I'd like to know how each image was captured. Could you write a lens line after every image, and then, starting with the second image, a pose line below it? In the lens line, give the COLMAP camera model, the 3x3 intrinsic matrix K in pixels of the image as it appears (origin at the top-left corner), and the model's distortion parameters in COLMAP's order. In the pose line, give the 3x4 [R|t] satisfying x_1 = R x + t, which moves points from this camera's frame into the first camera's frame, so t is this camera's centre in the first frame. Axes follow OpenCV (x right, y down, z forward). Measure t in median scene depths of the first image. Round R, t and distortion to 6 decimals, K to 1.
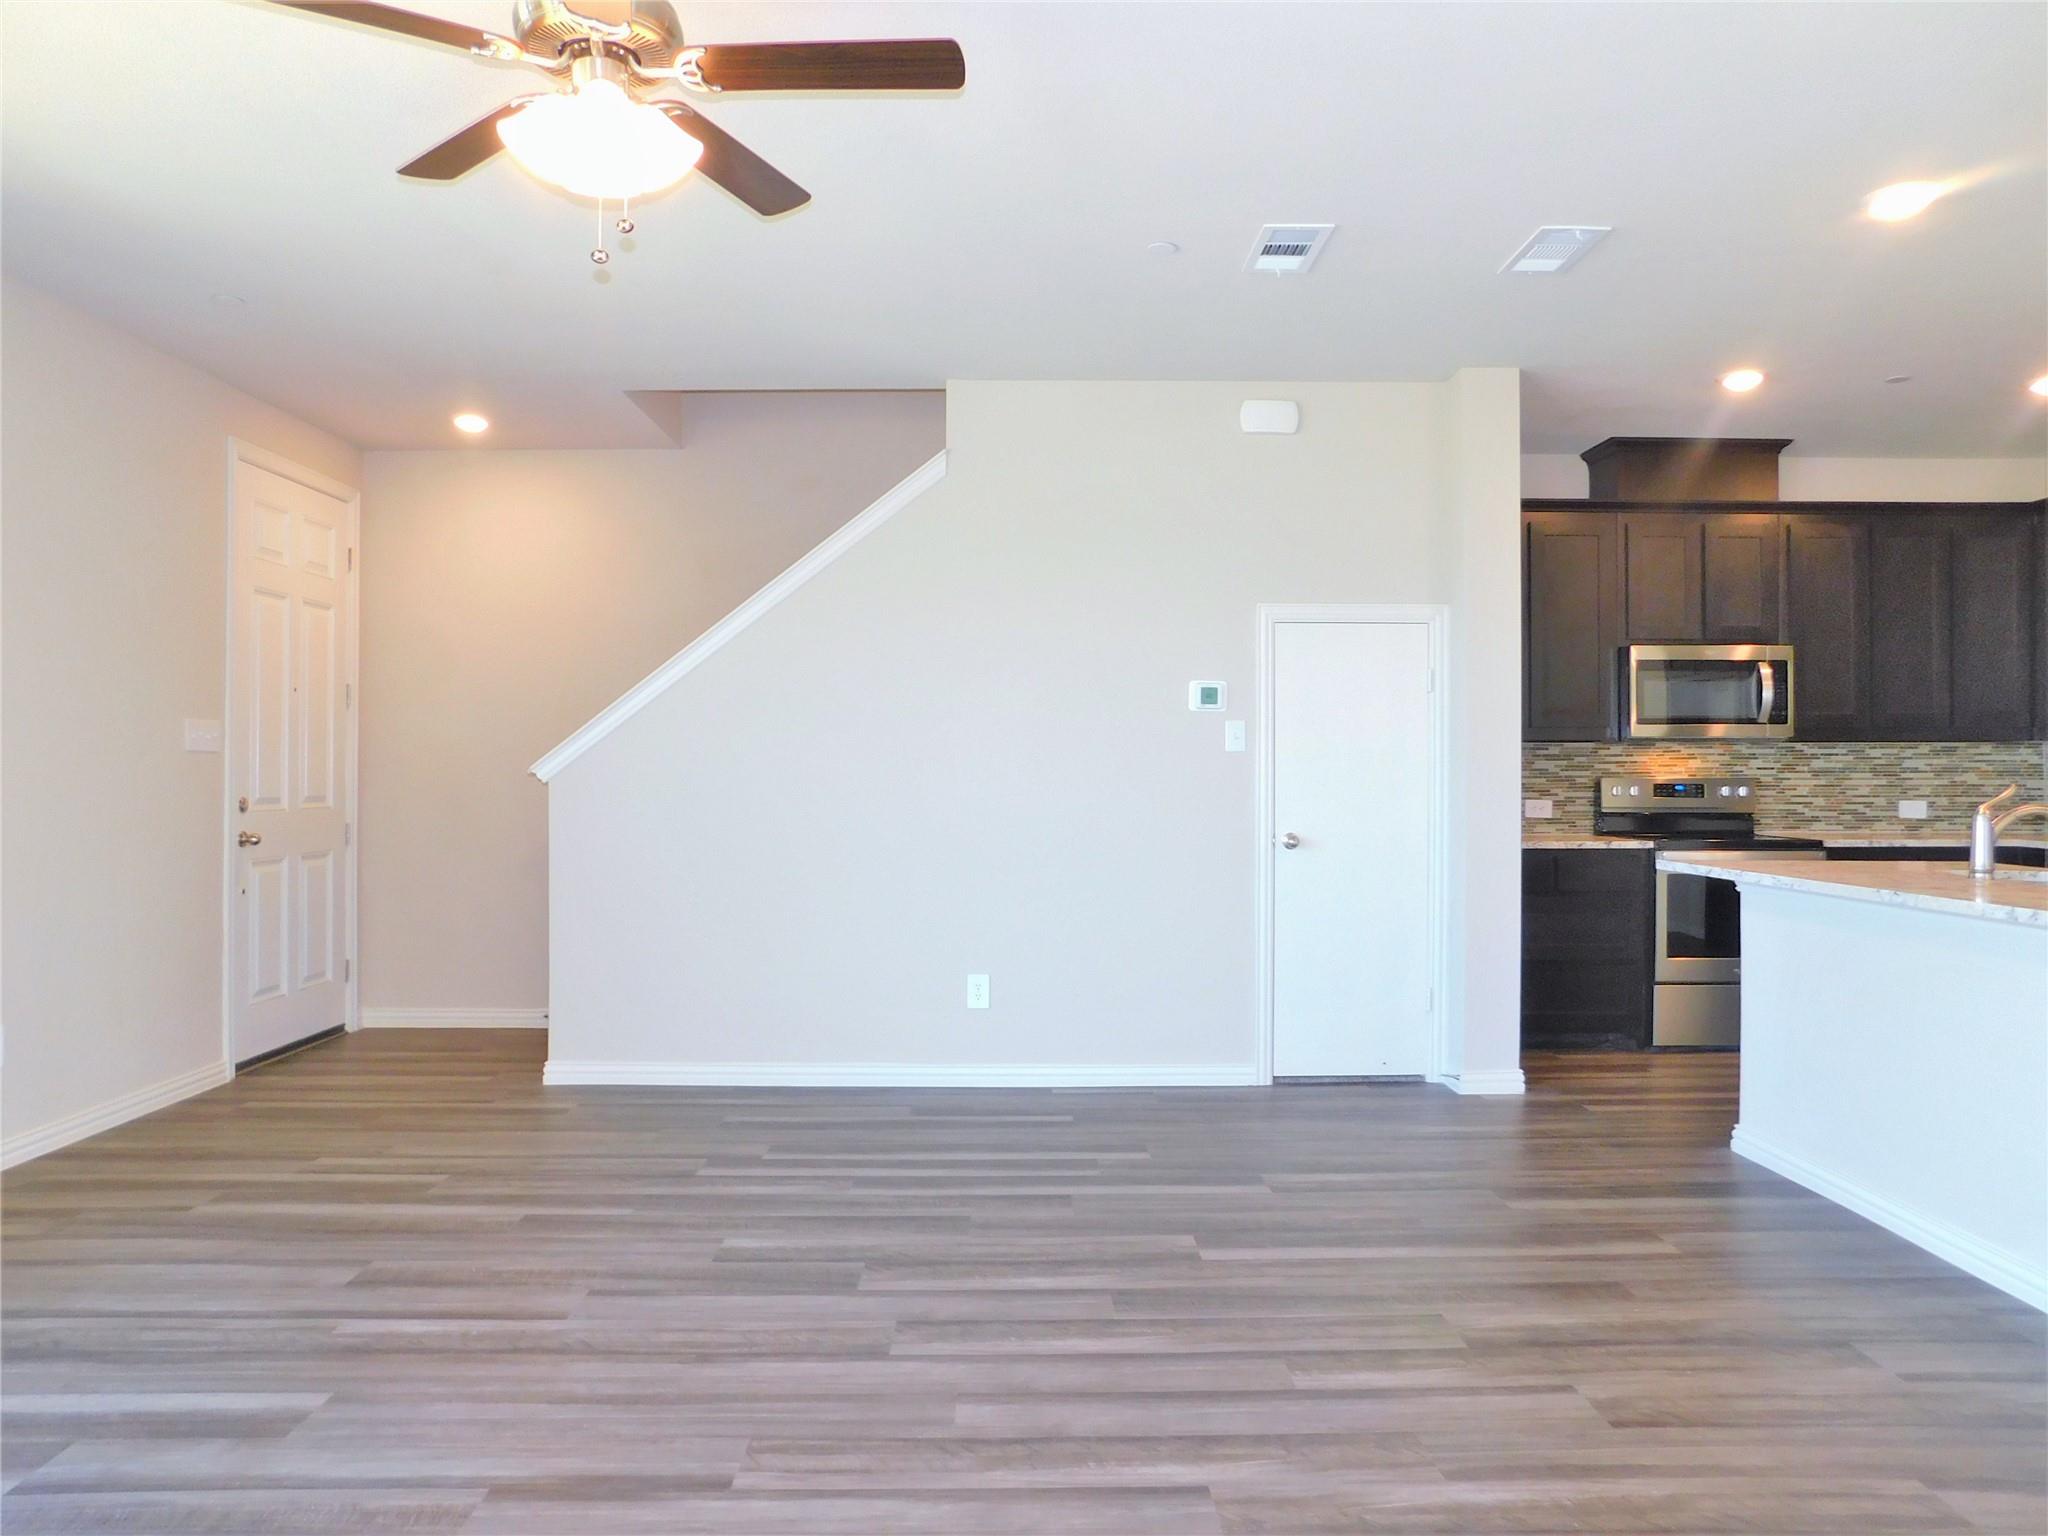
lens RADIAL K [[1369.9, 0, 1025.9], [0, 1369.9, 760.1], [0, 0, 1]] dist [-0.069942, 0.059077]
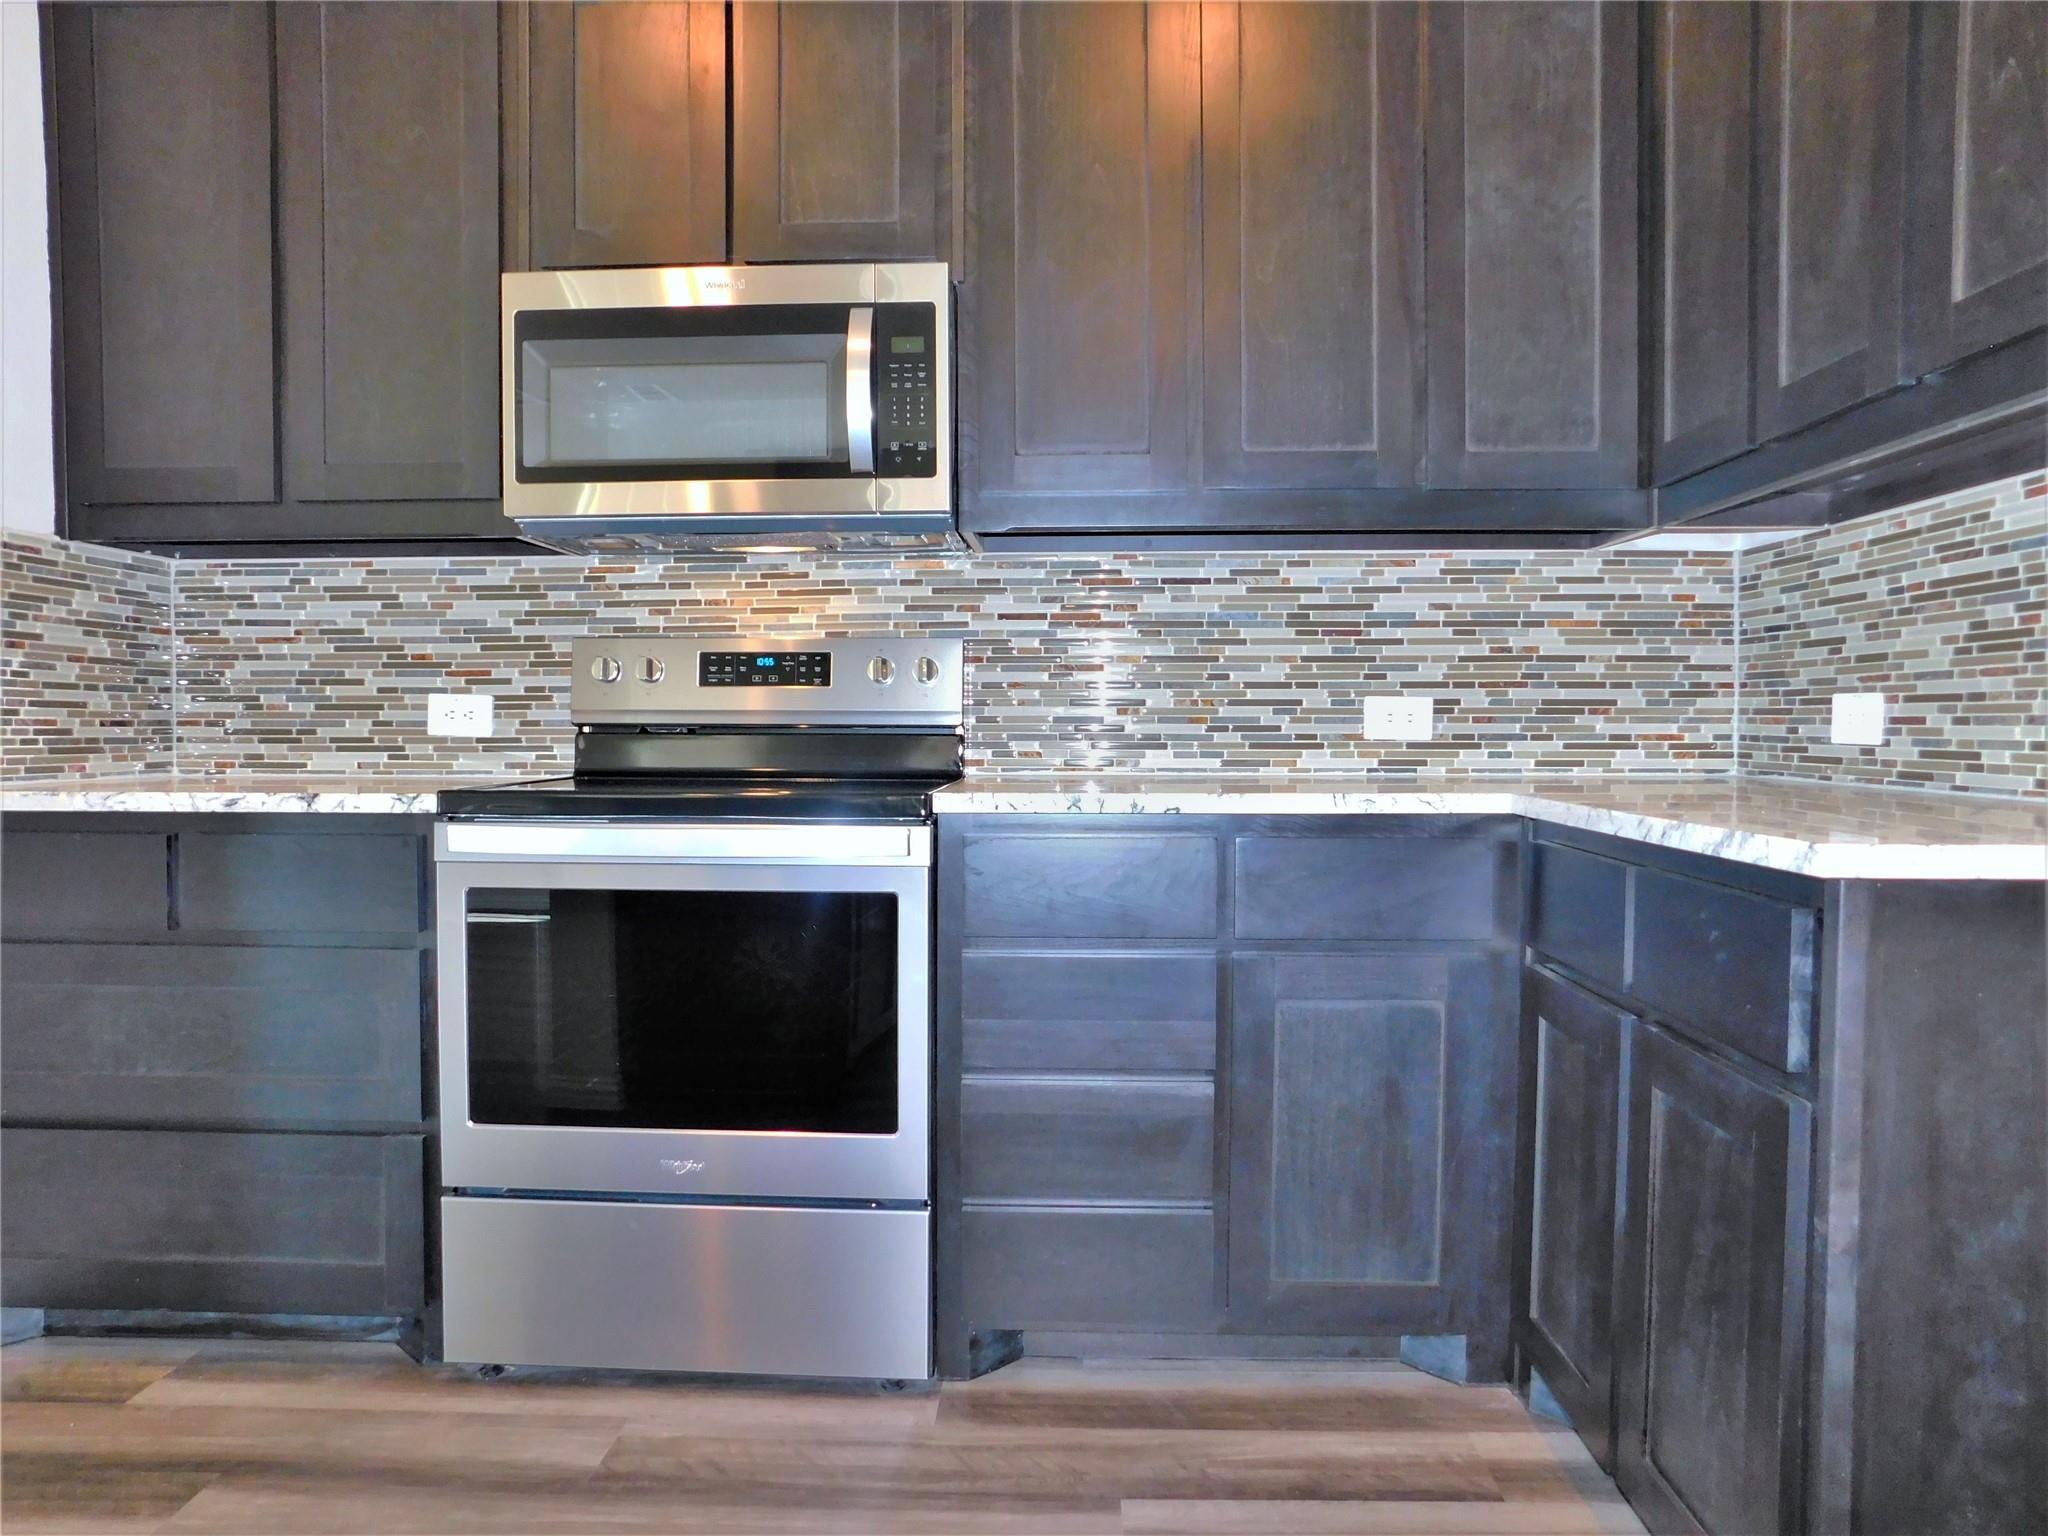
lens RADIAL K [[1369.9, 0, 1025.9], [0, 1369.9, 760.1], [0, 0, 1]] dist [-0.069942, 0.059077]
pose [[0.998469, 0.001375, -0.055300, 0.574482], [0.000592, 0.999368, 0.035535, 0.034837], [0.055314, -0.035513, 0.997837, 0.591000]]
